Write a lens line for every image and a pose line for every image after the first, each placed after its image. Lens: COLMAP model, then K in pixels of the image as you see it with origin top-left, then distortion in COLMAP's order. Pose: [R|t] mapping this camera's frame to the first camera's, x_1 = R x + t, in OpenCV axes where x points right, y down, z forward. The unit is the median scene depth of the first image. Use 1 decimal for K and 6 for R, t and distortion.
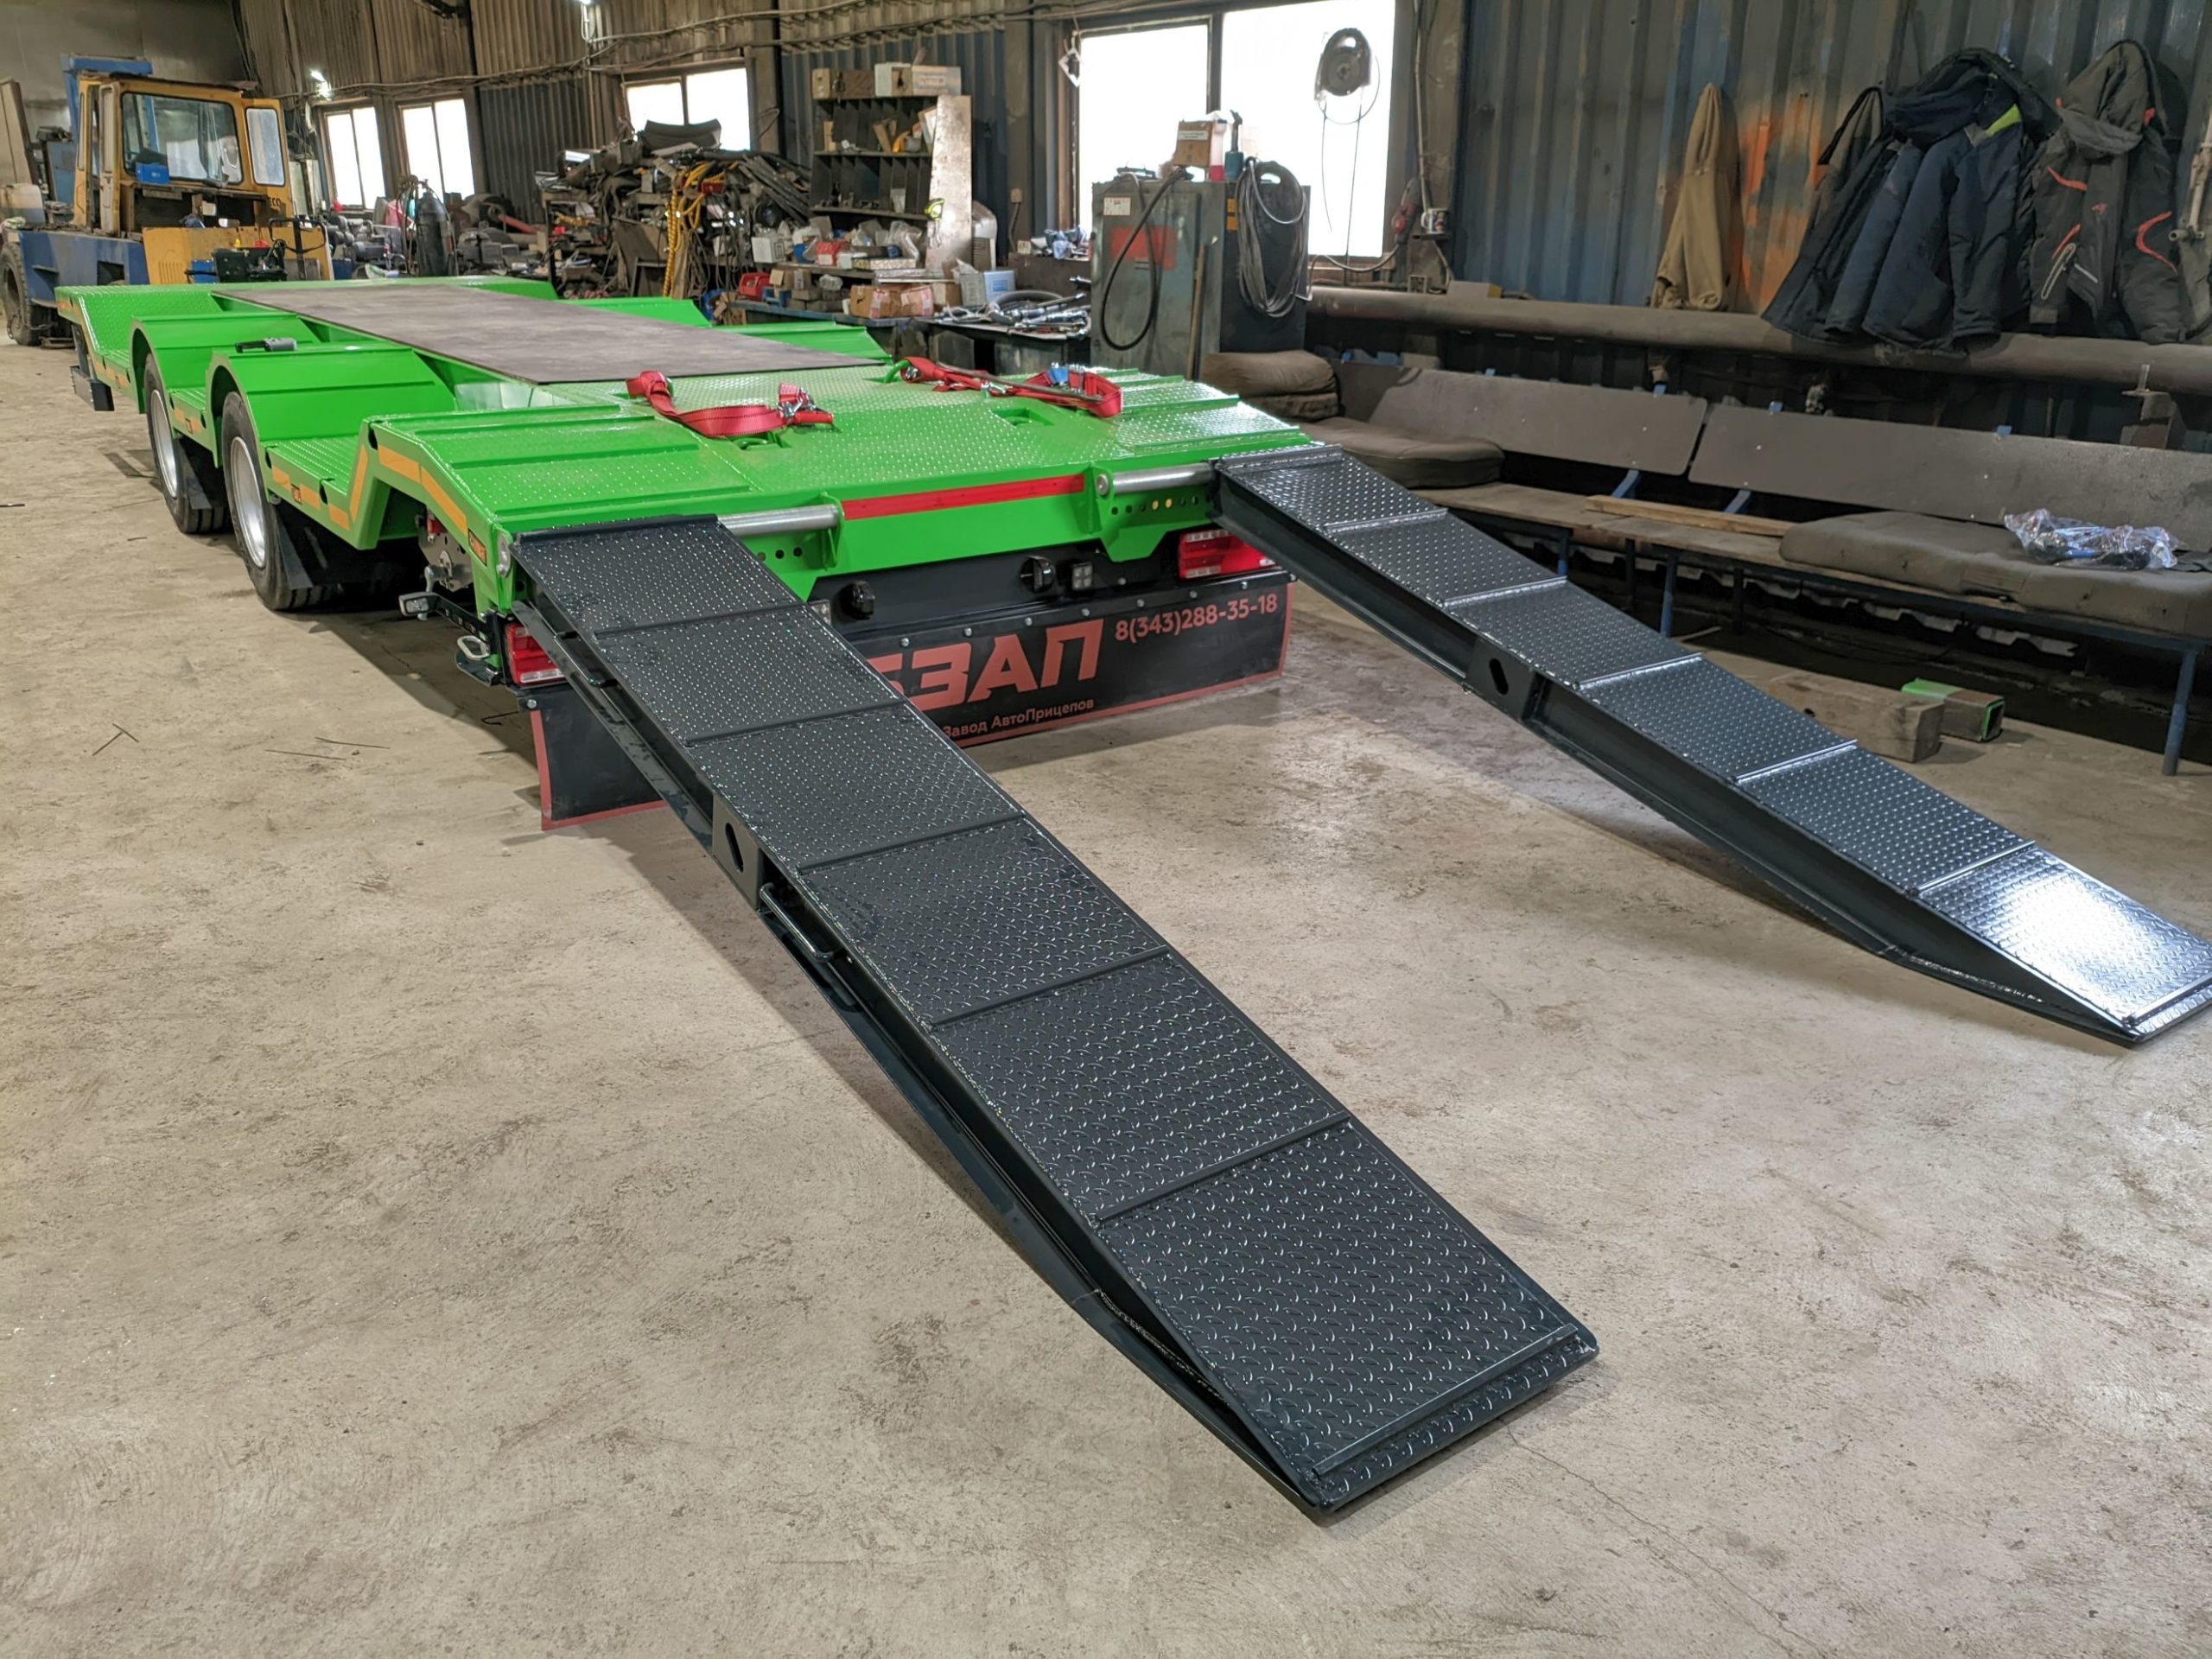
lens RADIAL K [[1697.1, 0, 1105.3], [0, 1697.1, 802.4], [0, 0, 1]] dist [0.002574, 0.000024]
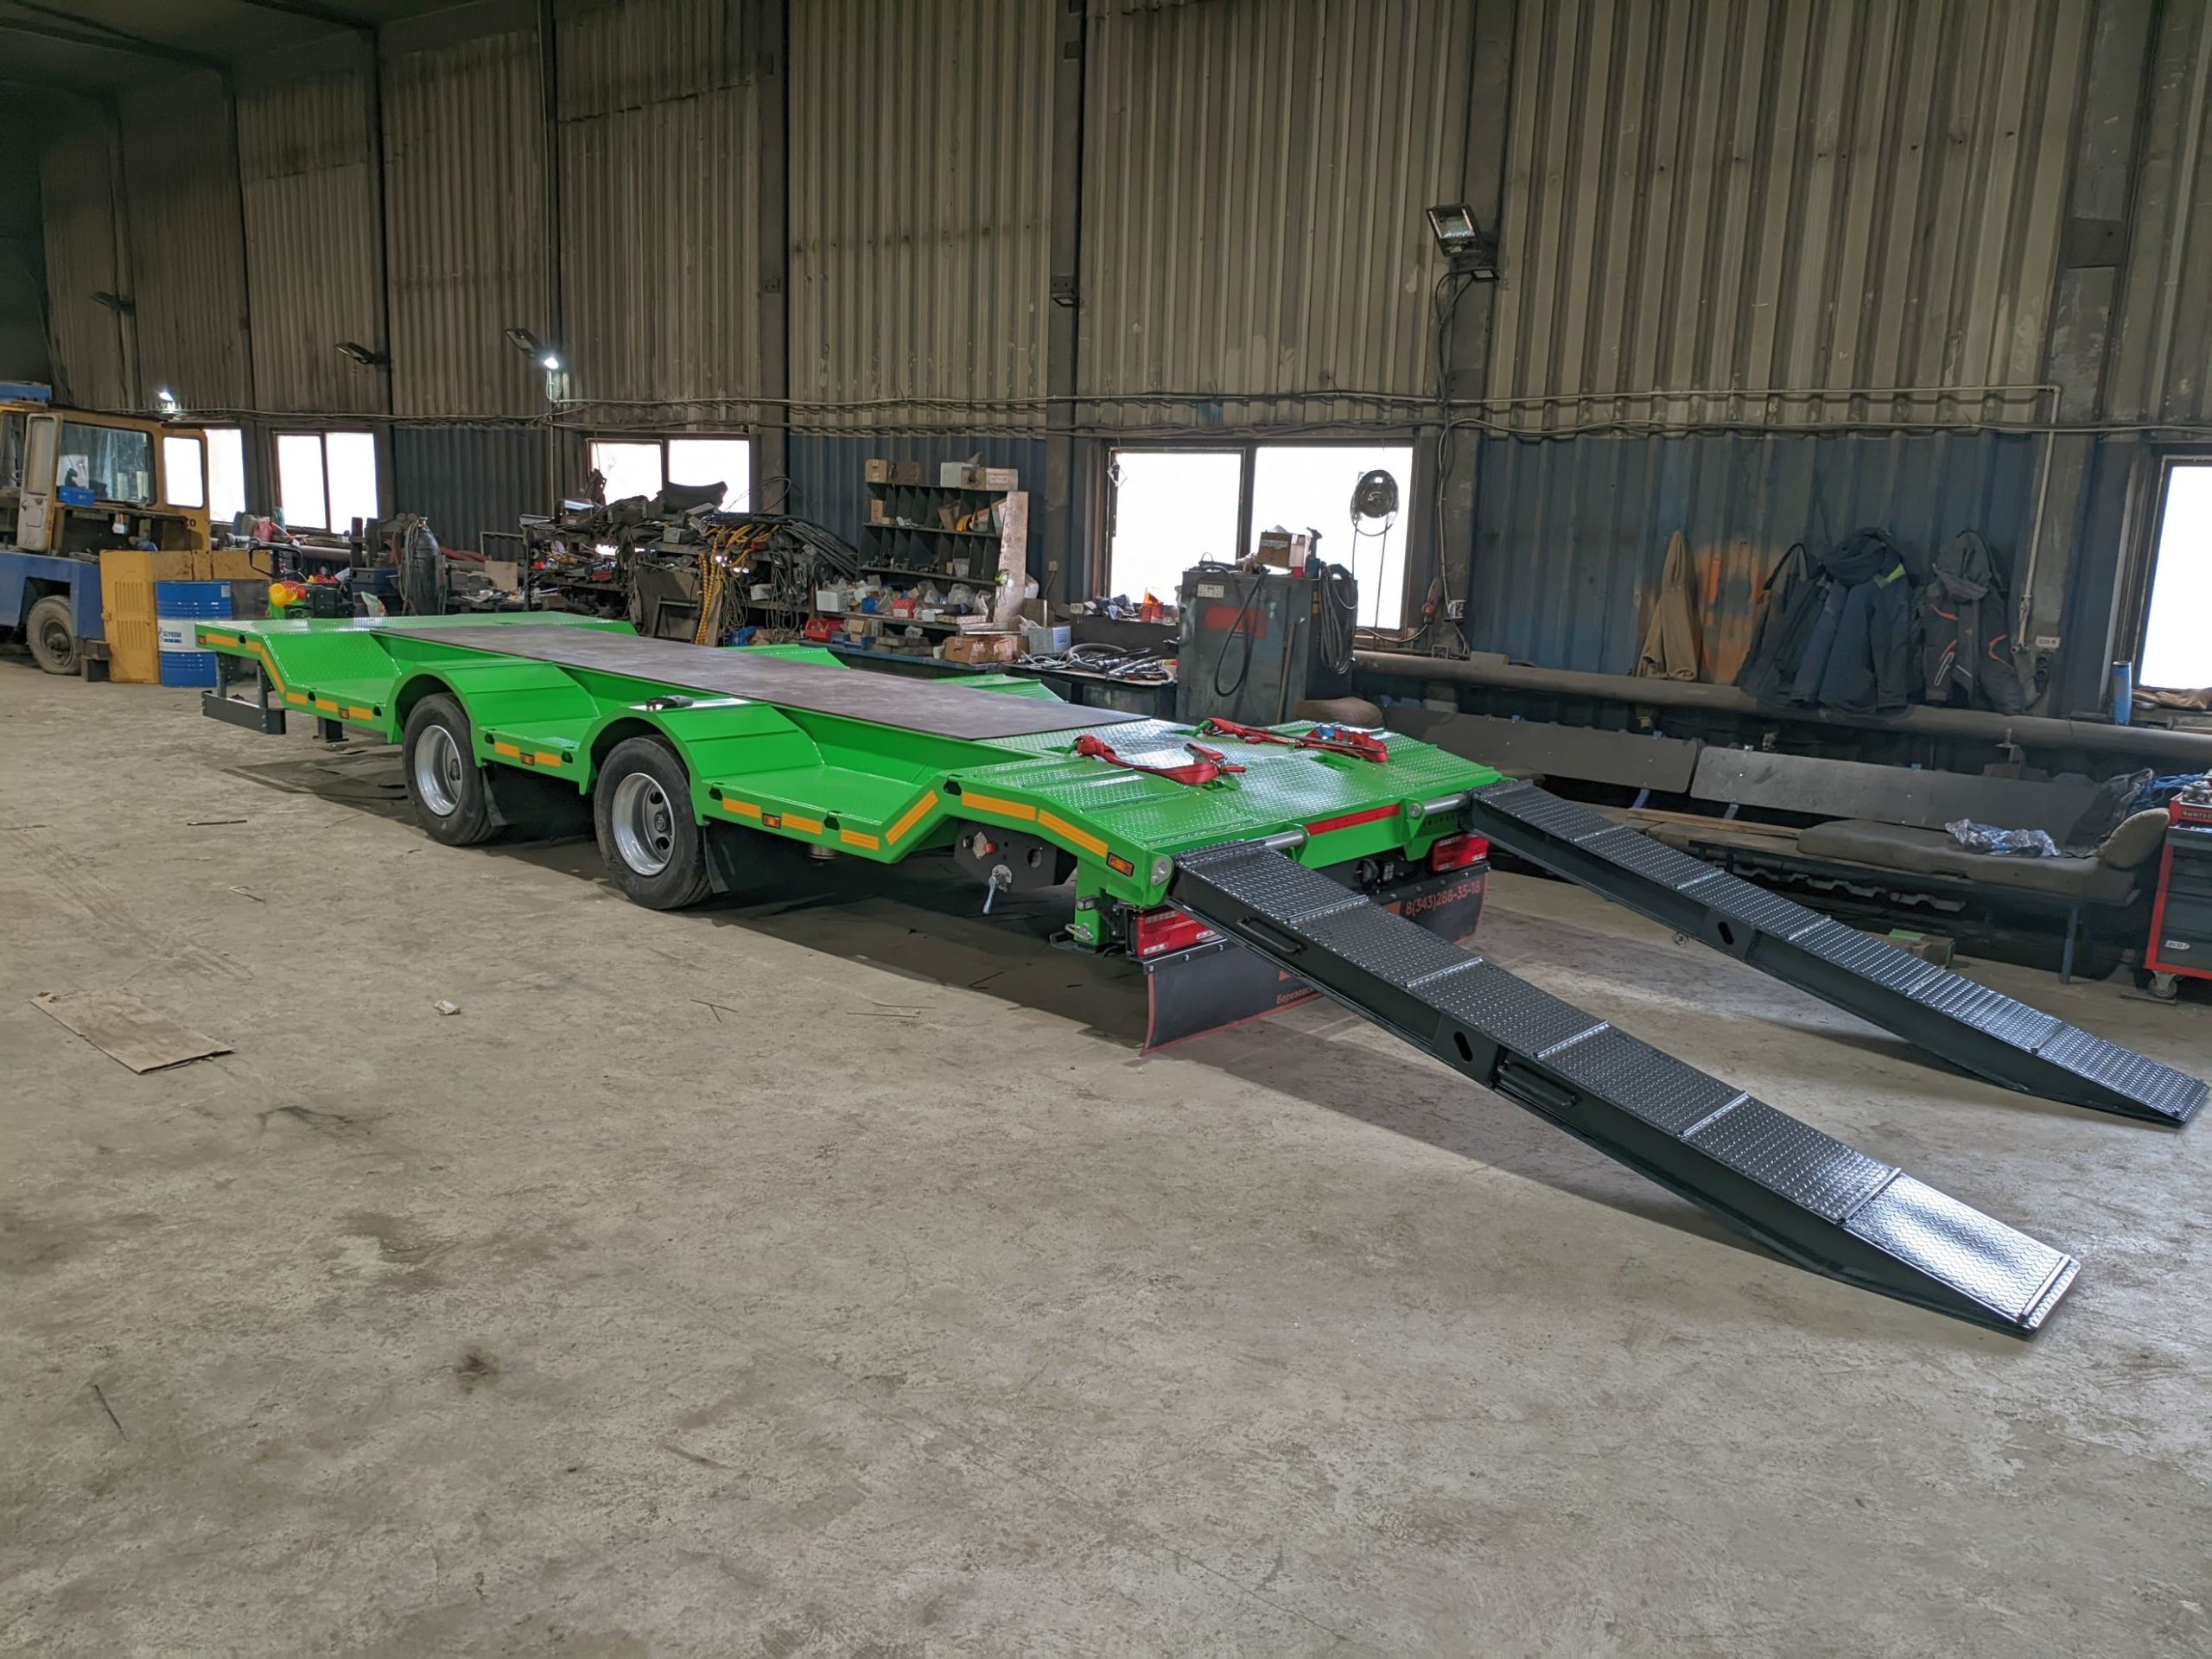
lens RADIAL K [[1650.2, 0, 1106.0], [0, 1650.2, 829.5], [0, 0, 1]] dist [0.077914, -0.121578]
pose [[0.975863, -0.013964, 0.217938, -0.459552], [0.045343, 0.989162, -0.139654, 0.014043], [-0.213626, 0.146165, 0.965919, -0.264155]]
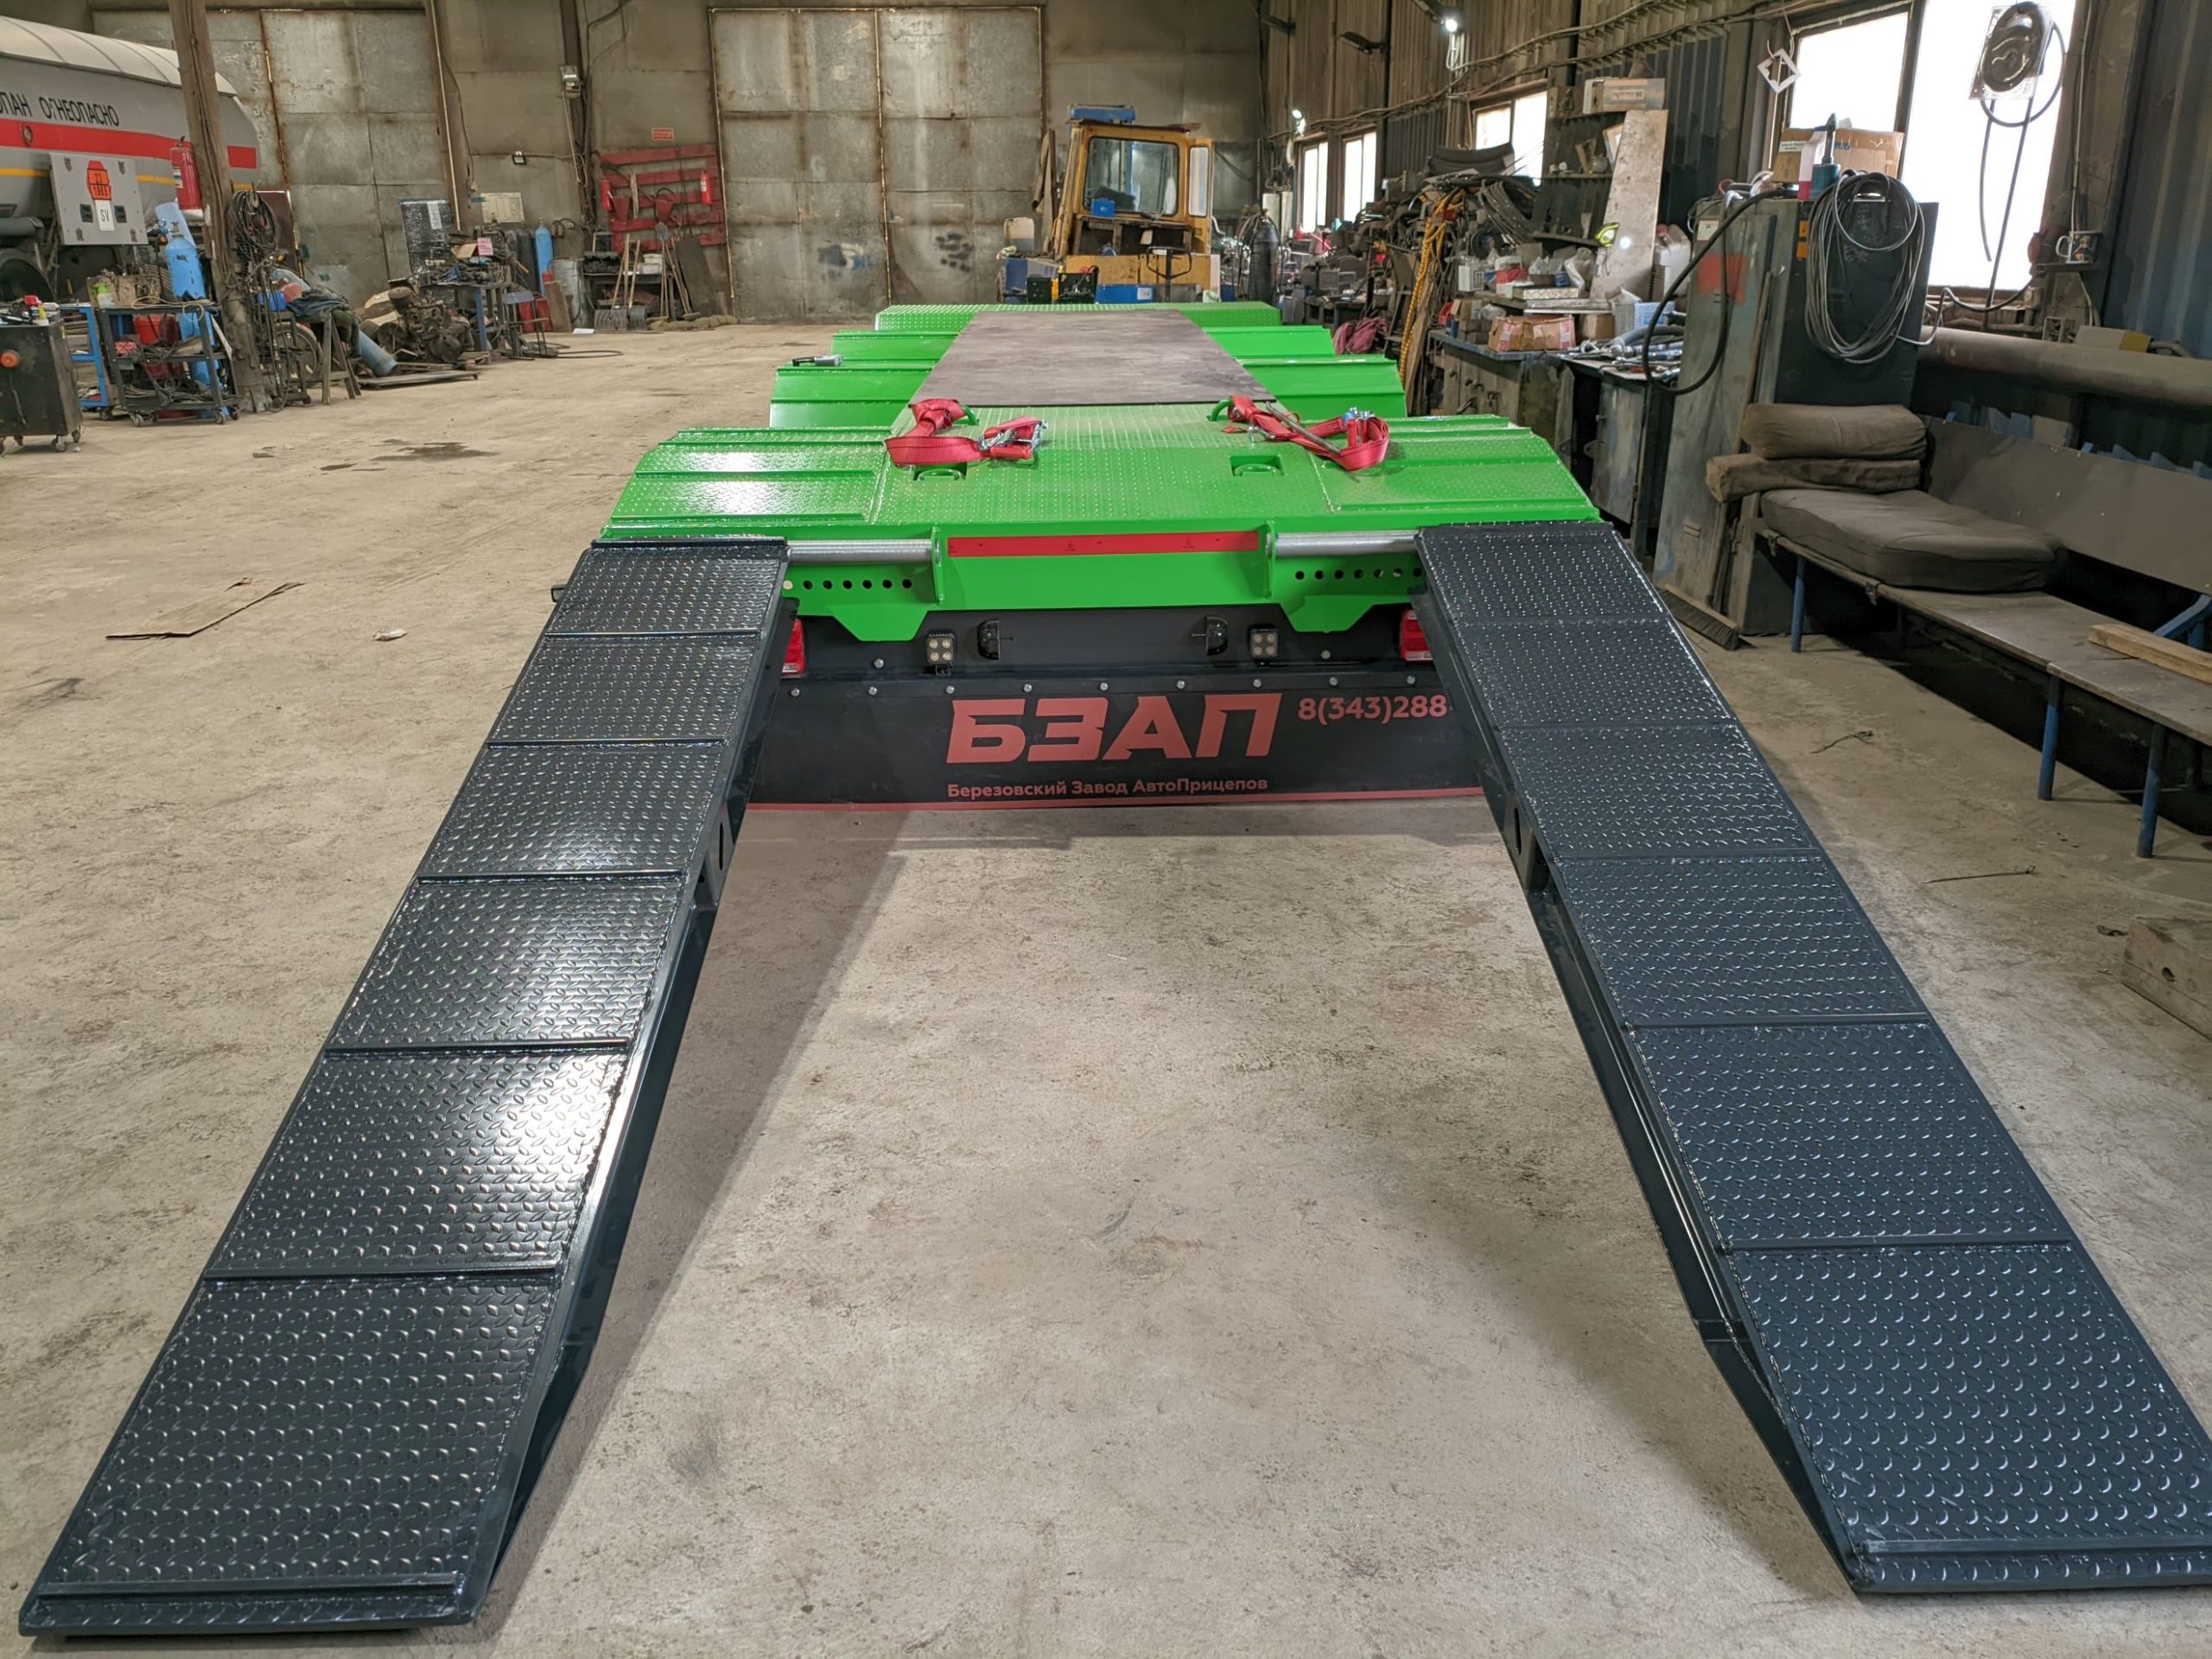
lens RADIAL K [[1696.7, 0, 1100.4], [0, 1696.7, 792.9], [0, 0, 1]] dist [0.001067, -0.005140]
pose [[0.823497, 0.169160, -0.541513, 0.344374], [-0.178057, 0.983347, 0.036405, -0.059600], [0.538654, 0.066440, 0.839904, 0.163878]]
